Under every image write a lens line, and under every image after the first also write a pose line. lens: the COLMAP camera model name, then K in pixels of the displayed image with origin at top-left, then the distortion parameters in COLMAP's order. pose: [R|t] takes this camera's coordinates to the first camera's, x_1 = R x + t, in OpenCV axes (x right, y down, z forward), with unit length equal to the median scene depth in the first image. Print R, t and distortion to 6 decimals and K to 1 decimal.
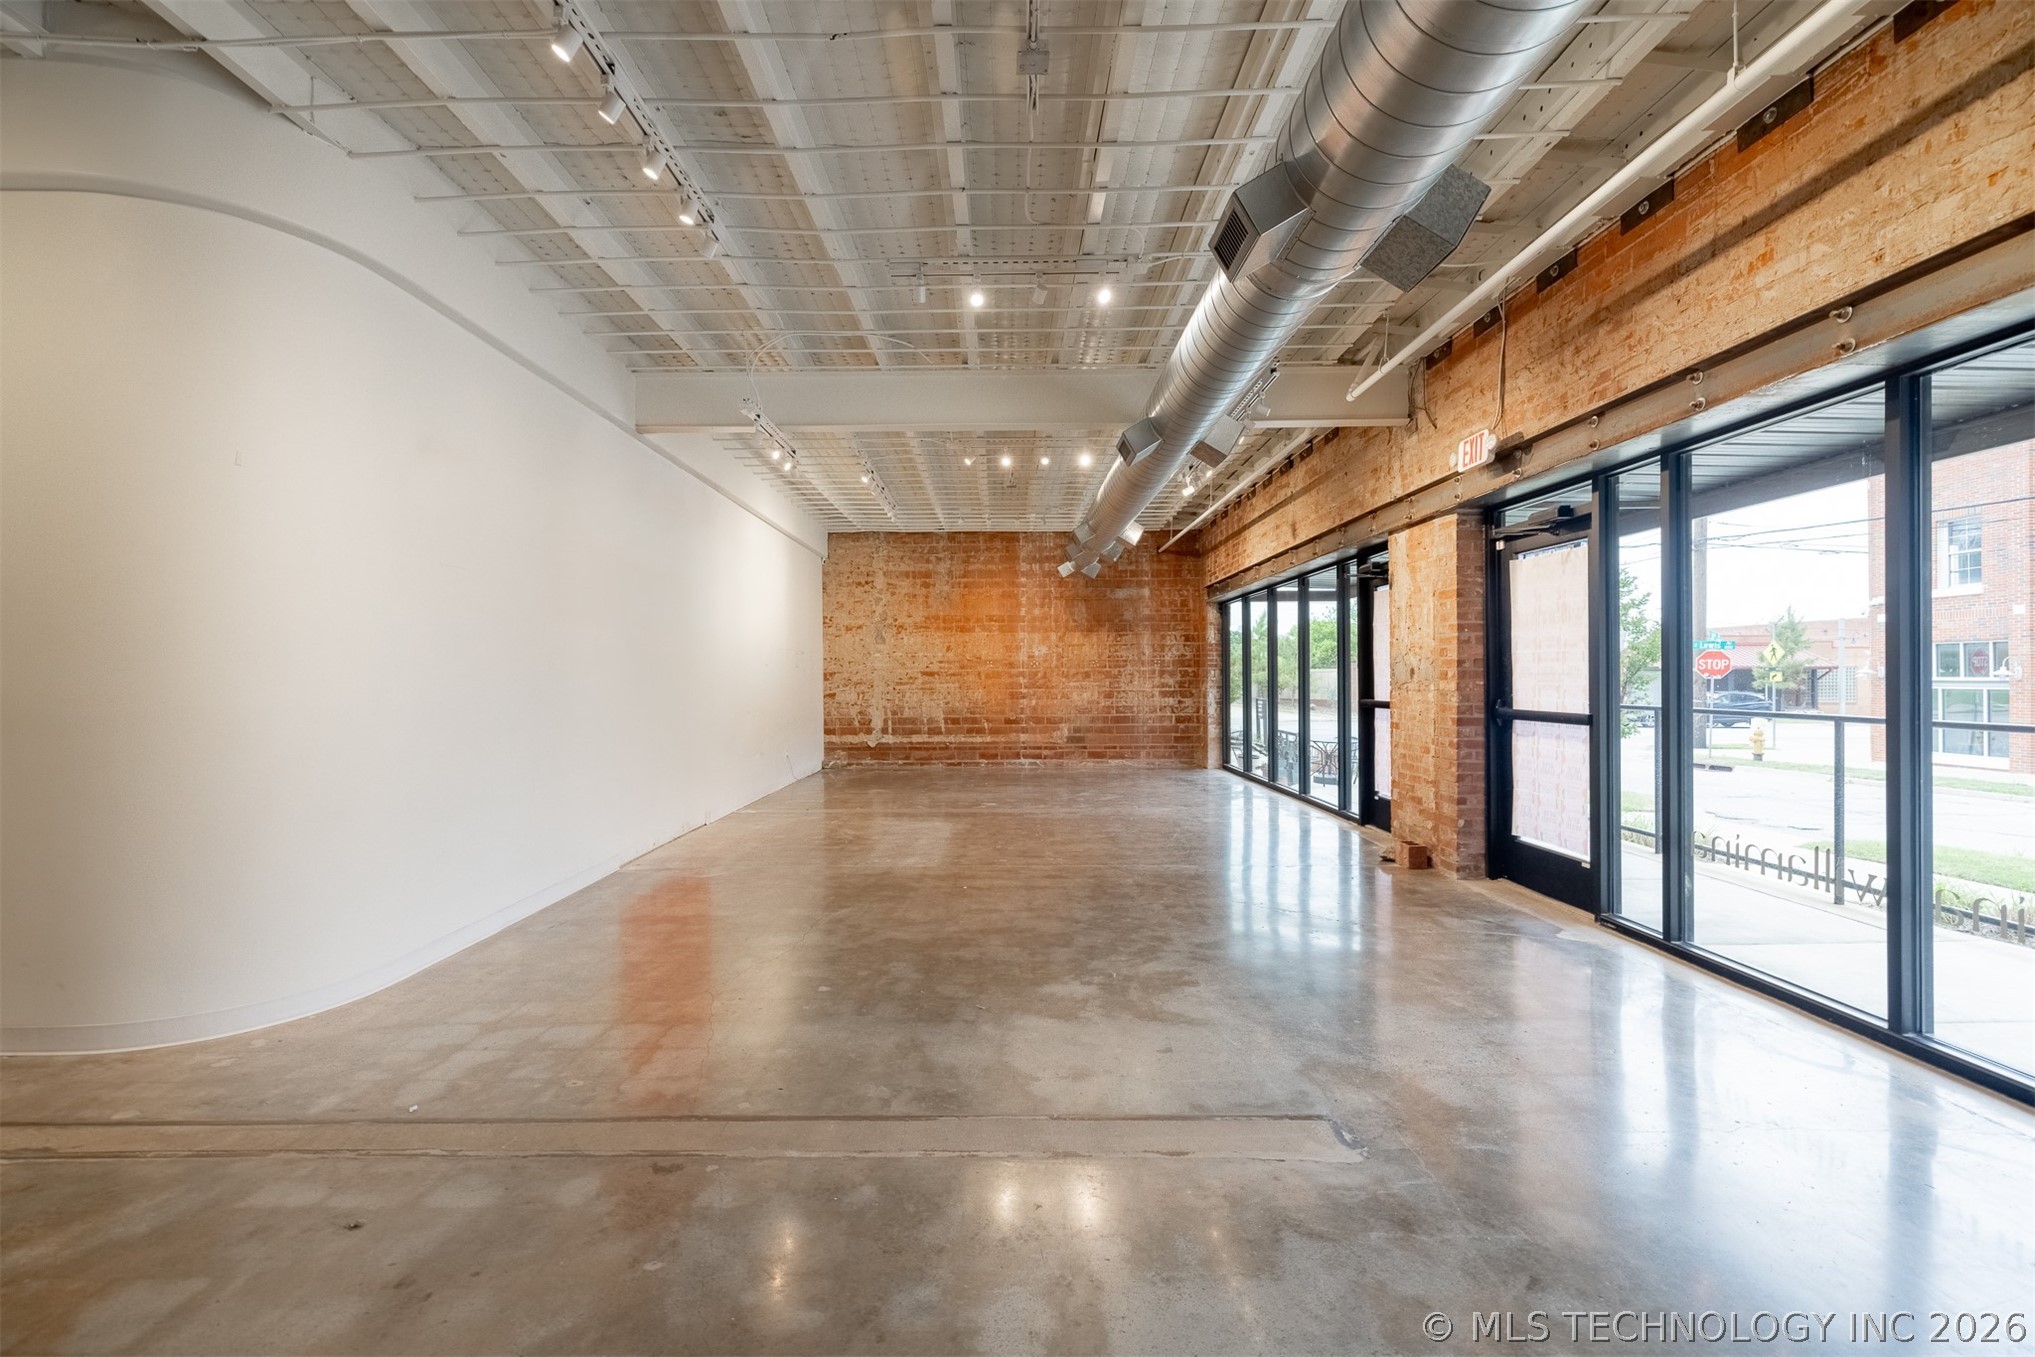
lens RADIAL K [[864.6, 0, 1005.0], [0, 864.6, 680.1], [0, 0, 1]] dist [0.000153, -0.000134]
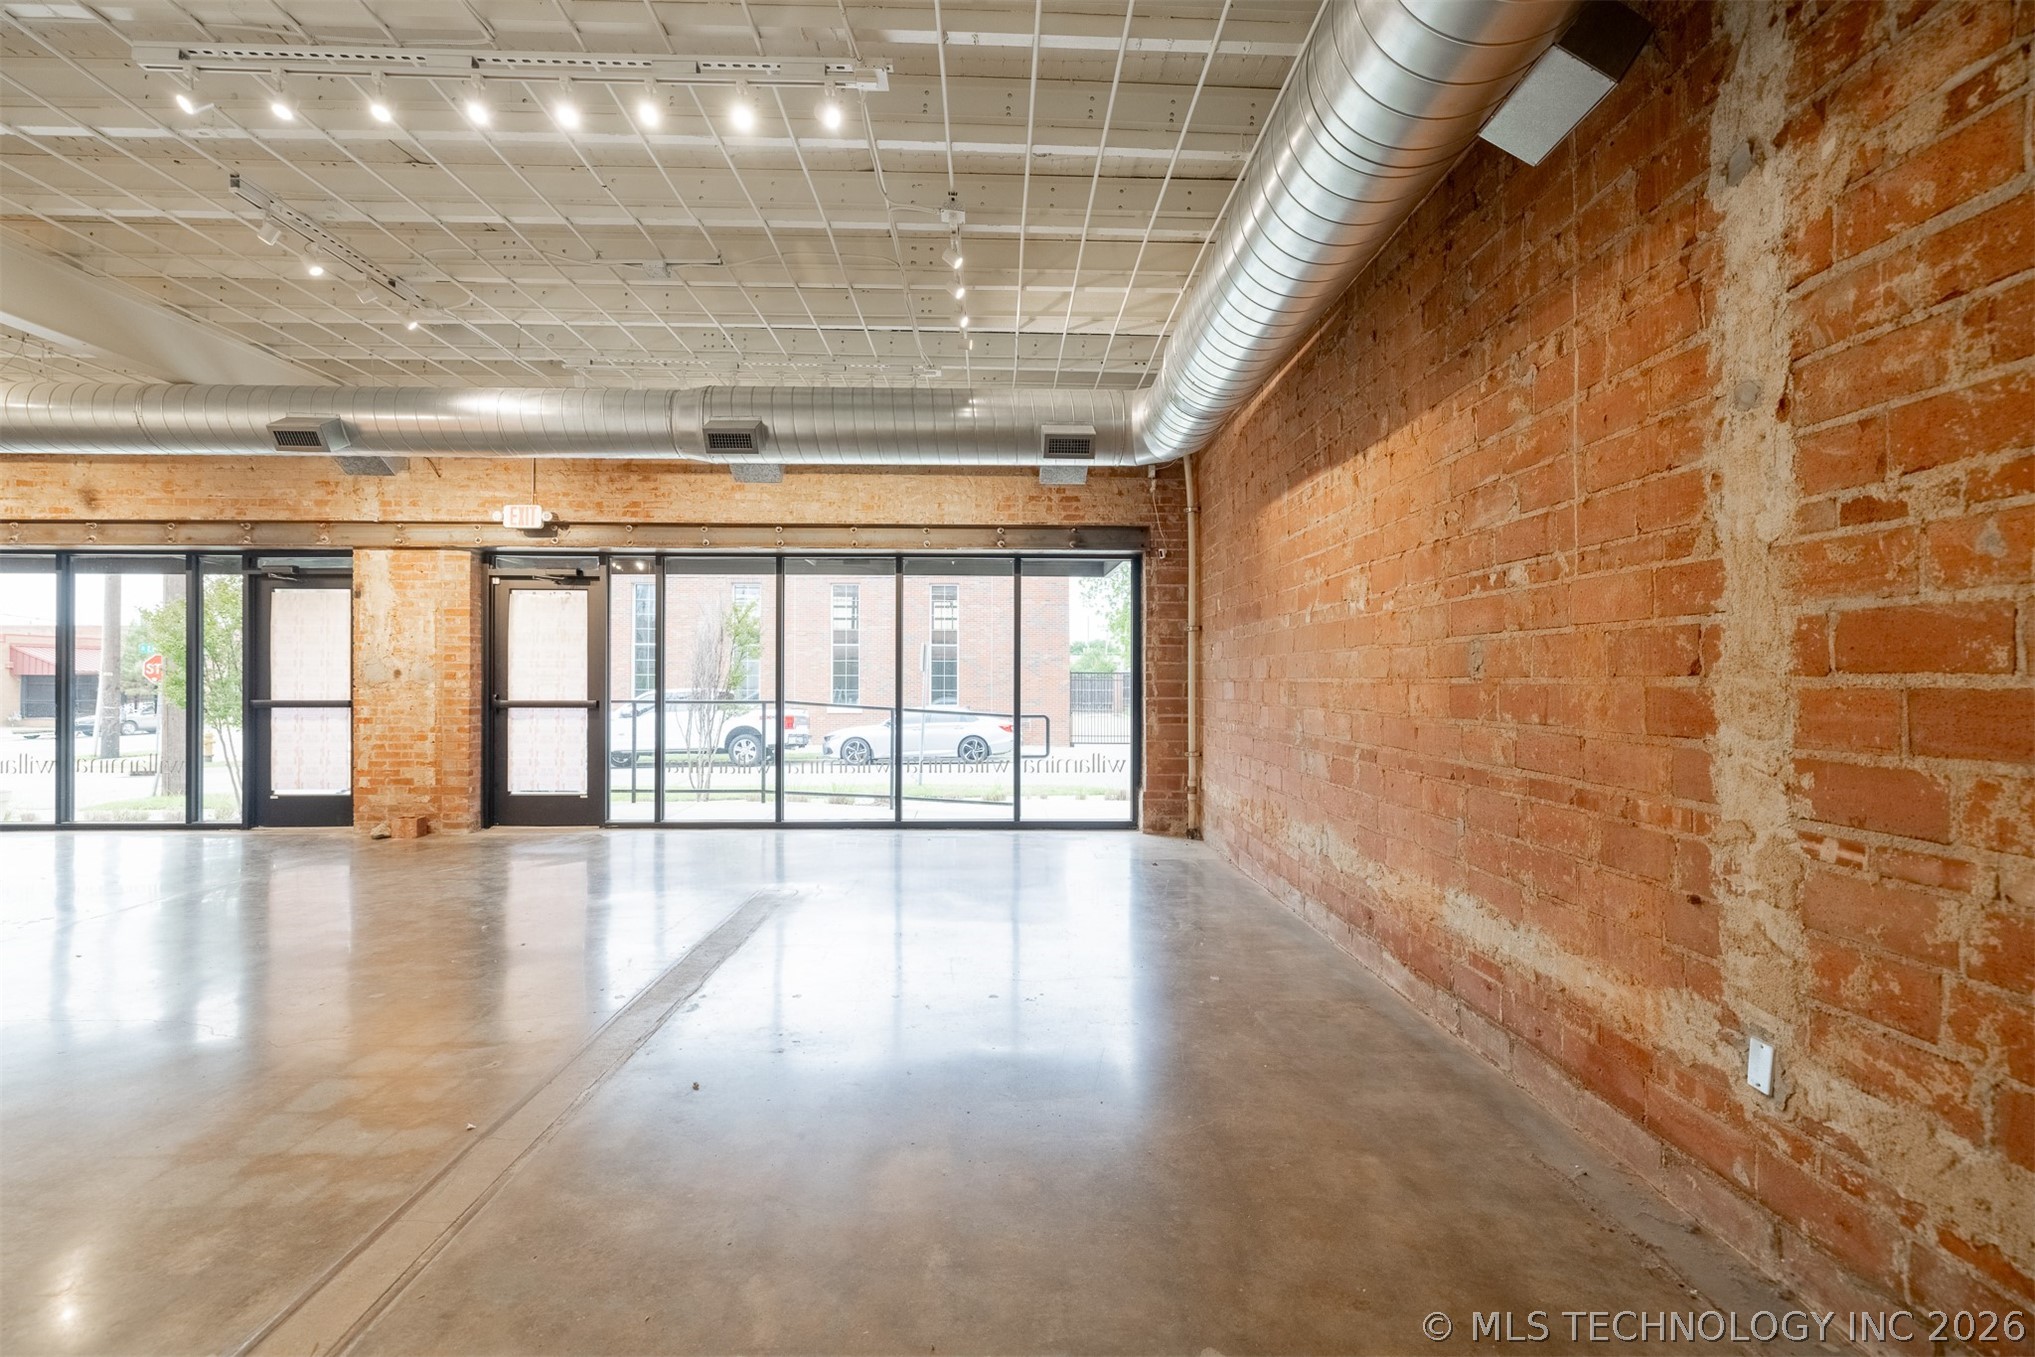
lens RADIAL K [[860.8, 0, 1014.8], [0, 860.8, 678.5], [0, 0, 1]] dist [0.001206, -0.000494]
pose [[-0.023878, 0.006784, 0.999692, -1.049404], [0.003000, 0.999973, -0.006714, 0.012463], [-0.999710, 0.002839, -0.023898, 0.281564]]
